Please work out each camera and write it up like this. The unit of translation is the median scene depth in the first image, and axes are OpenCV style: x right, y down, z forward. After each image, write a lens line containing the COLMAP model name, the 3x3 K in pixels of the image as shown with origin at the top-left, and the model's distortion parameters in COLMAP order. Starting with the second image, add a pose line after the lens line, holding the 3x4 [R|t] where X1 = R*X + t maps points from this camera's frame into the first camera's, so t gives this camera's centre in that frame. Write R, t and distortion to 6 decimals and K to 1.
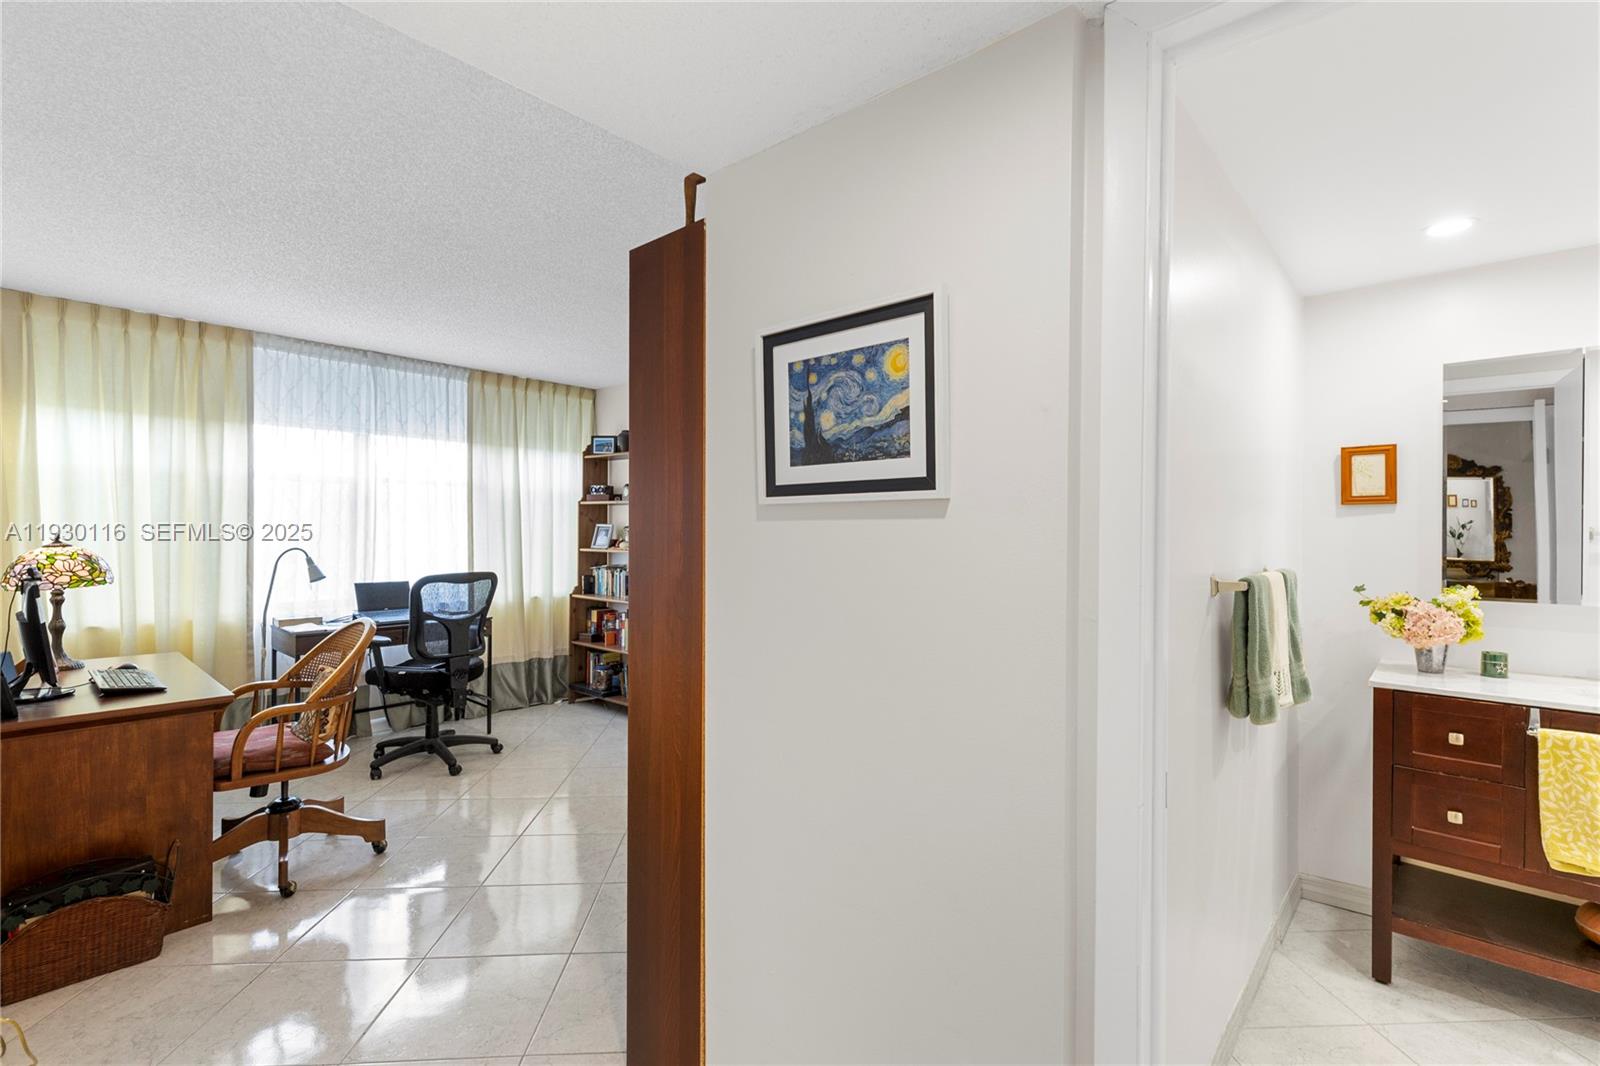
lens RADIAL K [[726.8, 0, 805.3], [0, 726.8, 534.8], [0, 0, 1]] dist [0.001313, 0.001414]
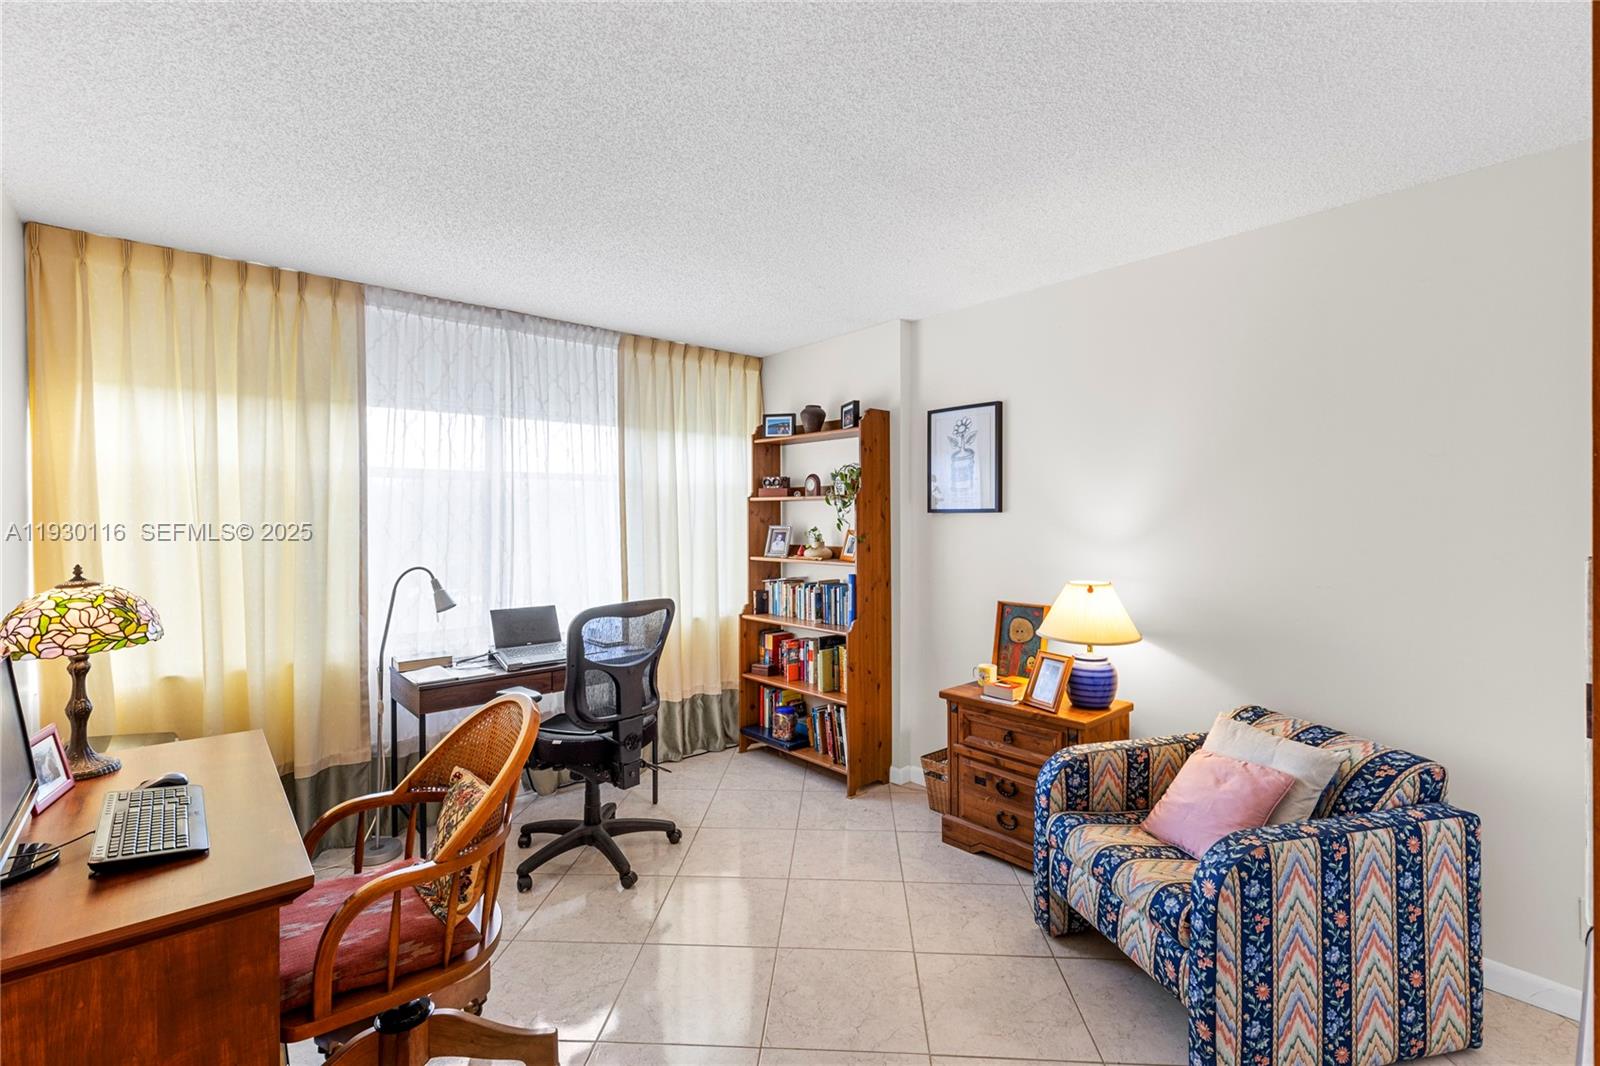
lens RADIAL K [[726.8, 0, 802.5], [0, 726.8, 522.5], [0, 0, 1]] dist [0.001313, 0.001414]
pose [[0.991922, -0.011496, -0.126330, -0.207504], [0.011243, 0.999933, -0.002718, -0.021429], [0.126353, 0.001275, 0.991985, 0.299112]]
